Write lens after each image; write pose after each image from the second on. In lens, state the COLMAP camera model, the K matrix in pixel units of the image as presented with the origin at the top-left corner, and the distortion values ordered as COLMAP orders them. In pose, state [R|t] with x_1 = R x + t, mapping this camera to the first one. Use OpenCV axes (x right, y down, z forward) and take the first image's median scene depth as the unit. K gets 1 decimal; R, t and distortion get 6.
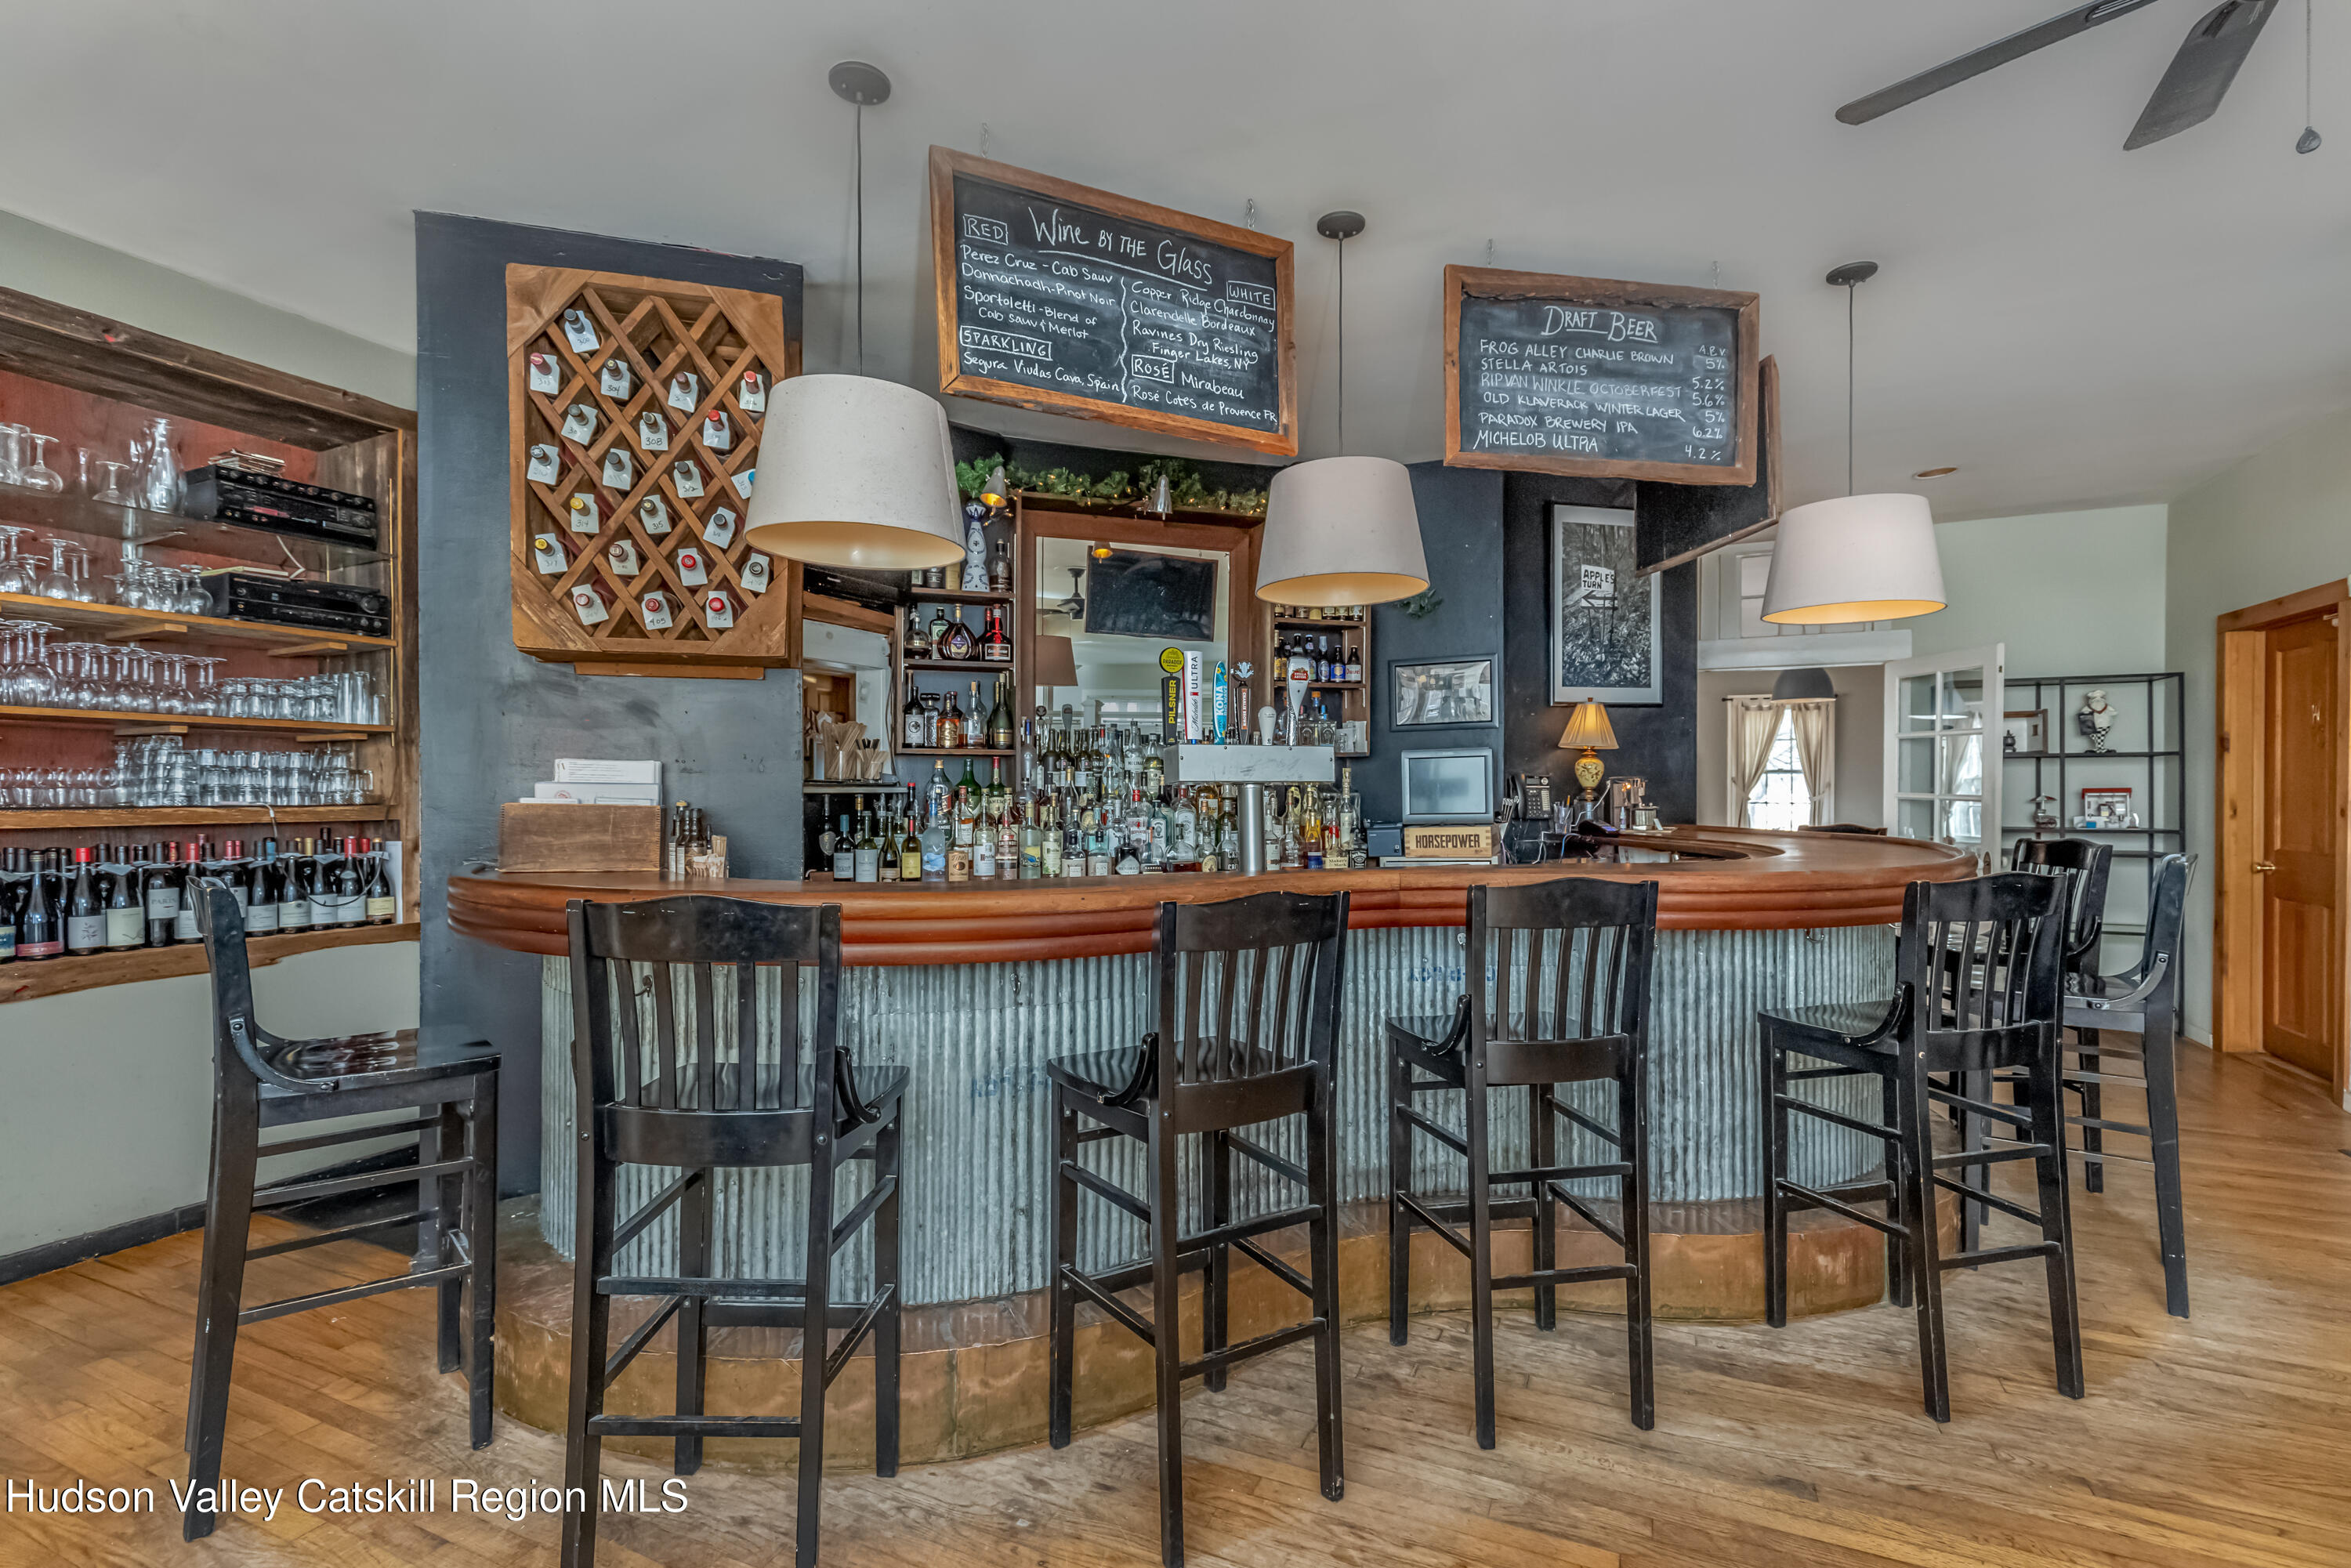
lens RADIAL K [[1062.2, 0, 1182.7], [0, 1062.2, 786.9], [0, 0, 1]] dist [0.004262, 0.000440]
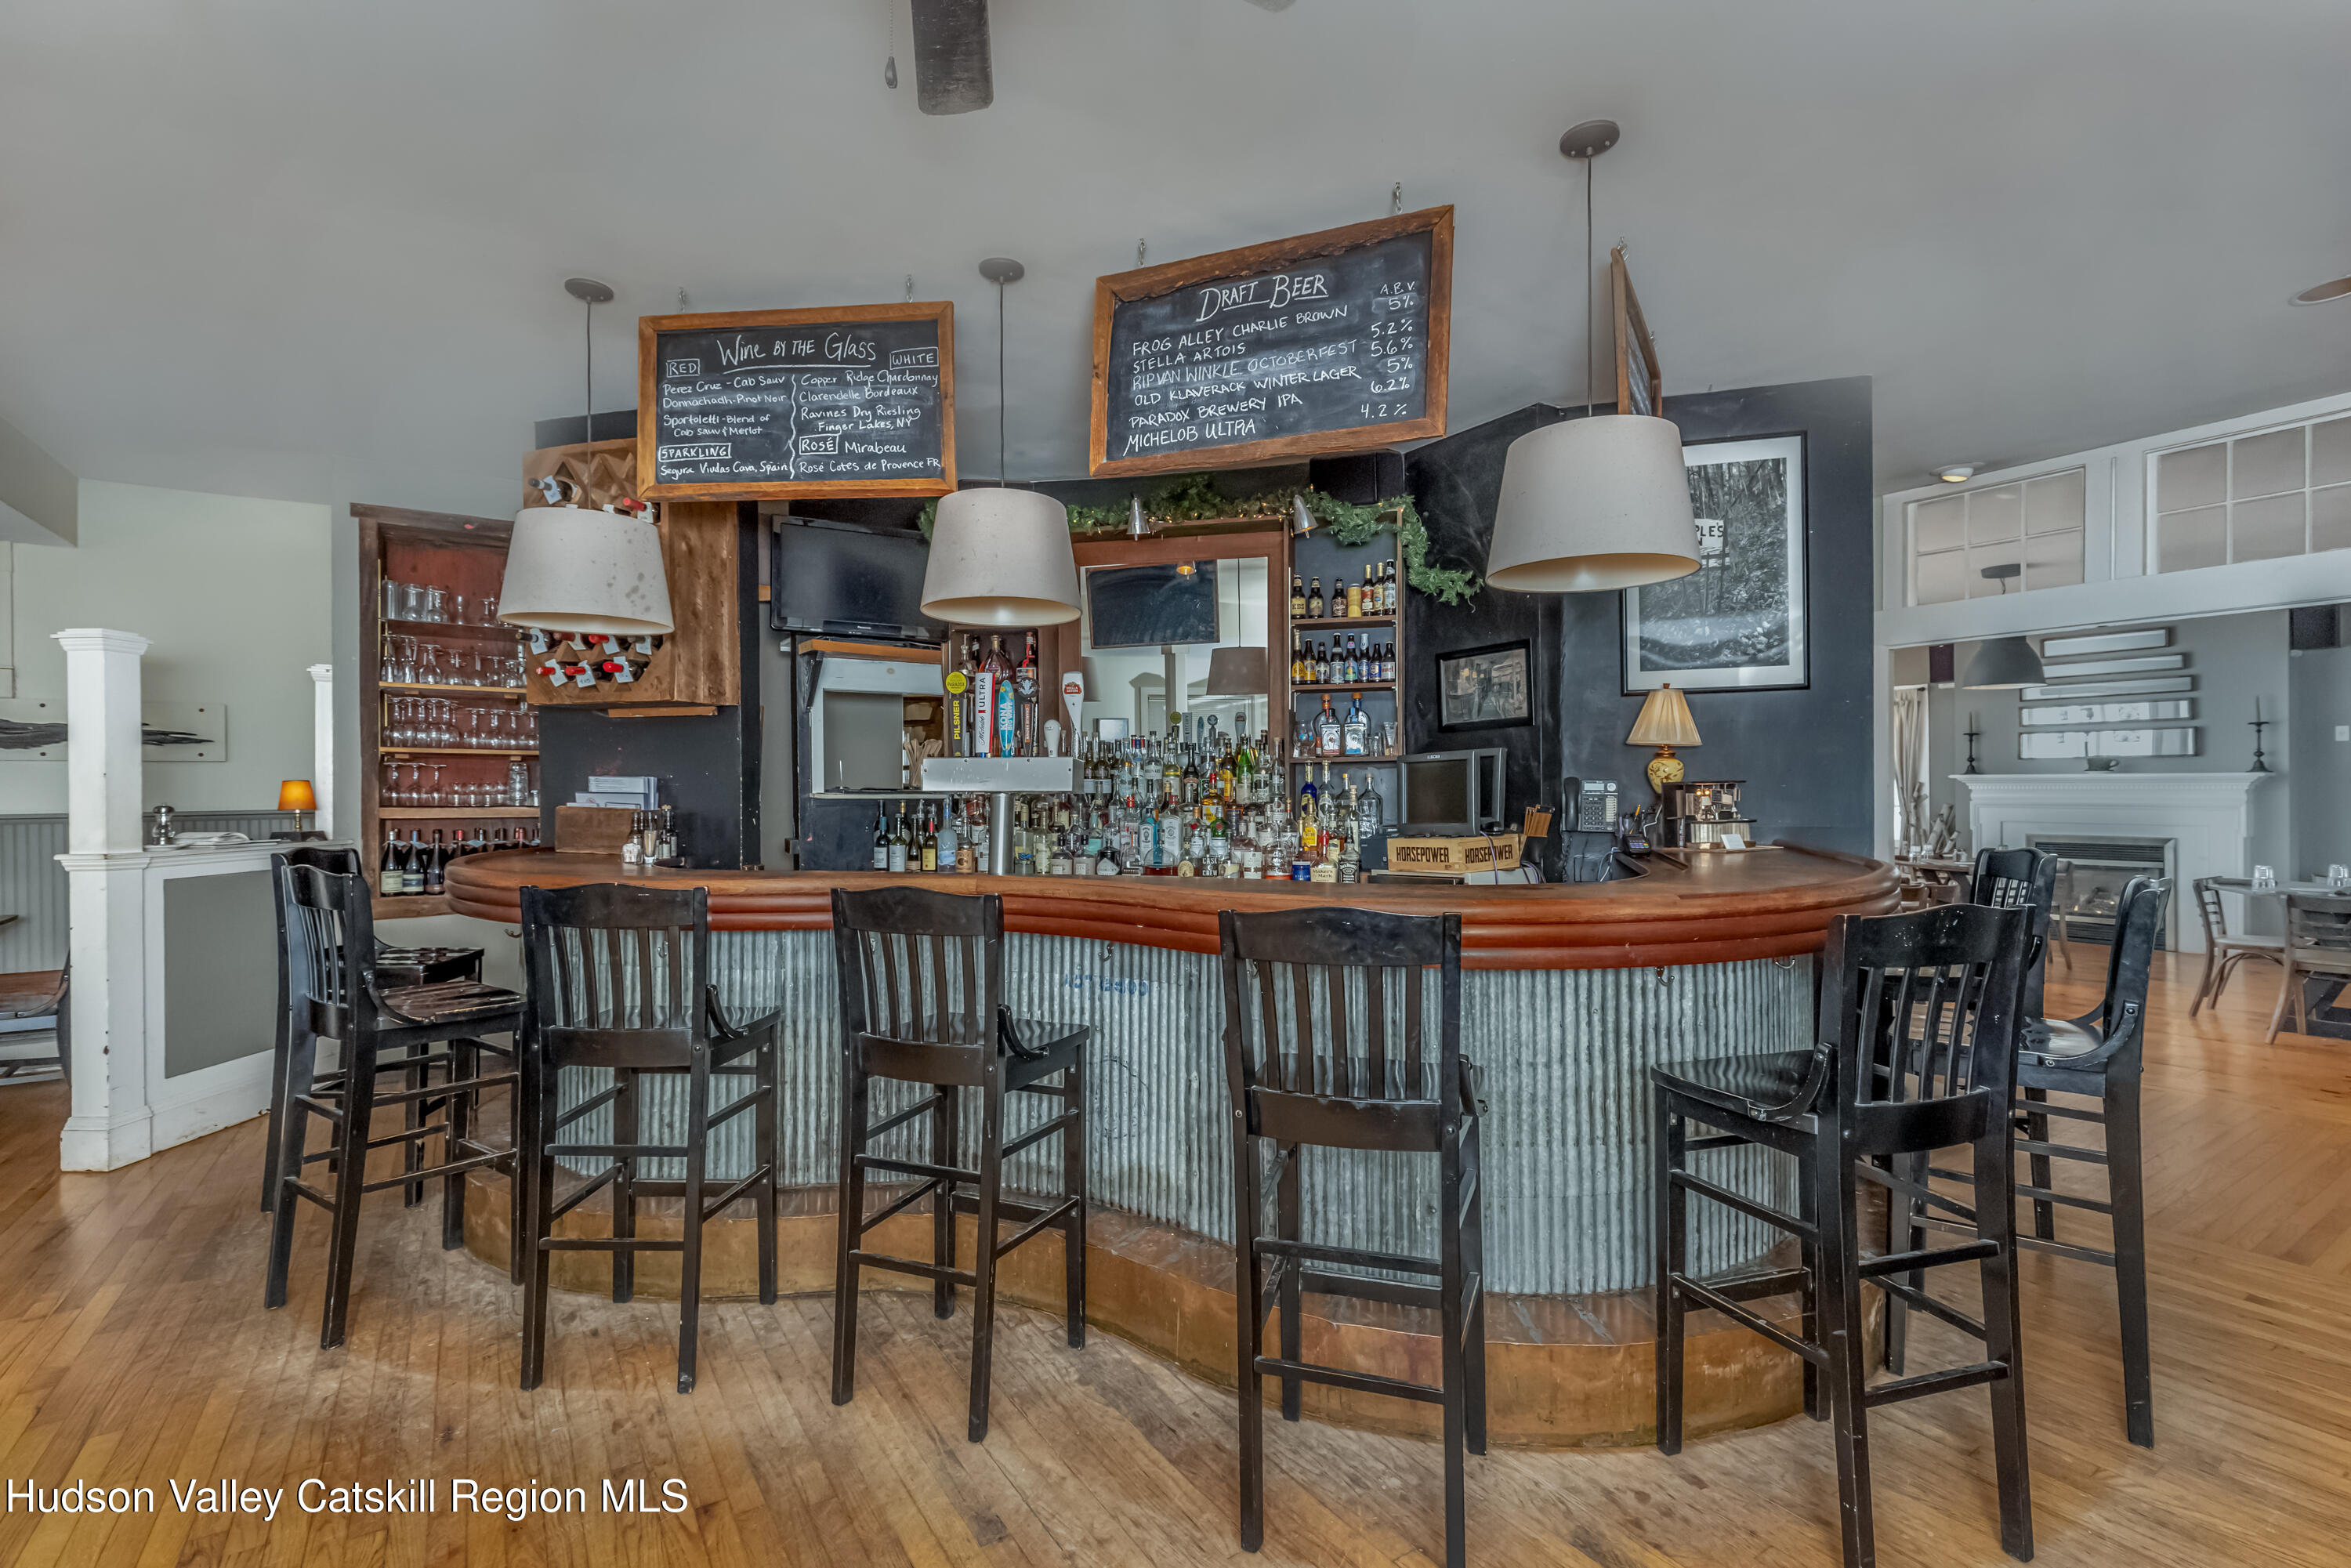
lens RADIAL K [[1062.2, 0, 1187.5], [0, 1062.2, 785.2], [0, 0, 1]] dist [0.004262, 0.000440]
pose [[0.842950, -0.003440, -0.537980, 0.847871], [0.002922, 0.999994, -0.001815, -0.008626], [0.537983, -0.000042, 0.842955, 0.194596]]
